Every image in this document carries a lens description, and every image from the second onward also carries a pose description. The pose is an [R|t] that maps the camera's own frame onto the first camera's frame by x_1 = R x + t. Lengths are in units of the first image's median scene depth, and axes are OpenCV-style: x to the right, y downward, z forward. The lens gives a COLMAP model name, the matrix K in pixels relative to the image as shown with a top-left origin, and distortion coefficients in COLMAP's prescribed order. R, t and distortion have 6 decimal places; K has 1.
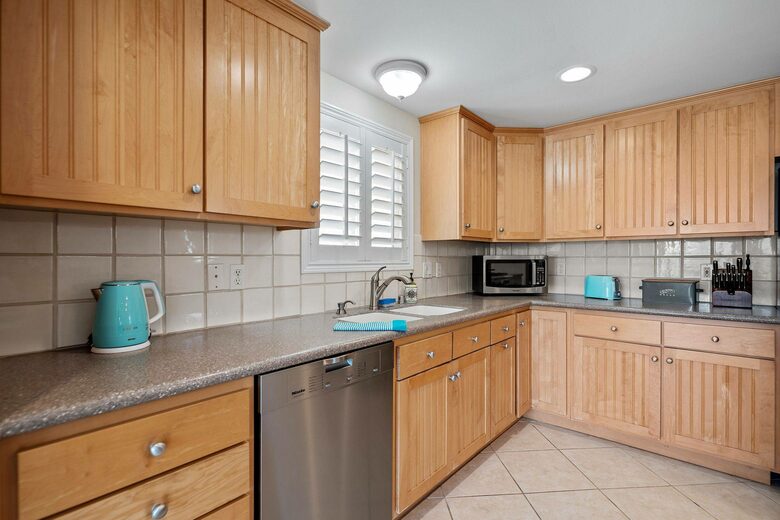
lens RADIAL K [[382.0, 0, 390.6], [0, 382.0, 255.3], [0, 0, 1]] dist [-0.001817, -0.000141]
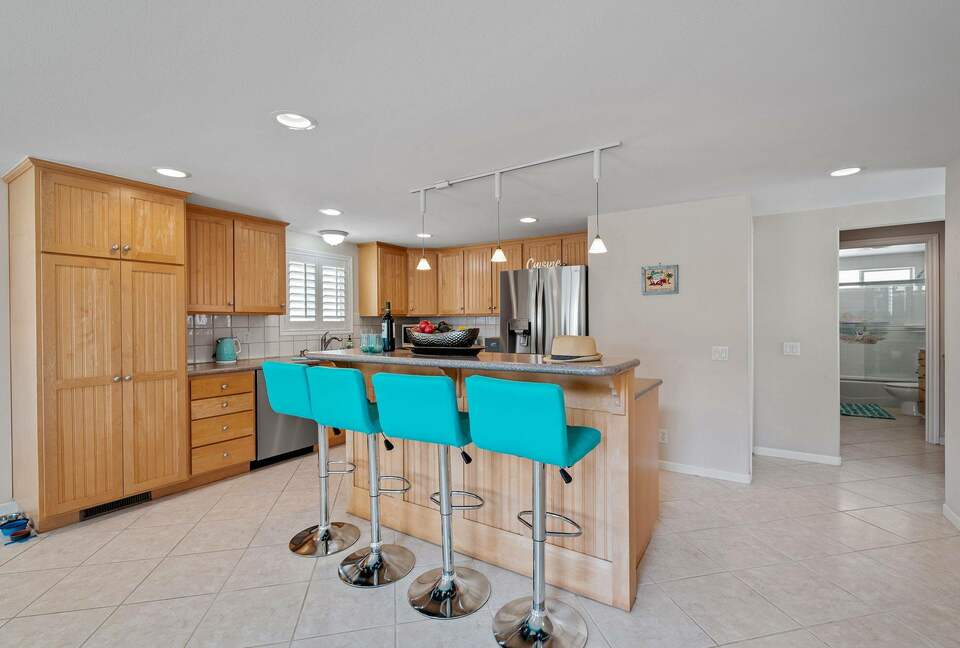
lens RADIAL K [[433.6, 0, 481.6], [0, 433.6, 324.0], [0, 0, 1]] dist [-0.002699, -0.000509]
pose [[0.990489, -0.006224, 0.137448, 0.435906], [0.004438, 0.999902, 0.013300, -0.034479], [-0.137517, -0.012564, 0.990420, -1.210113]]
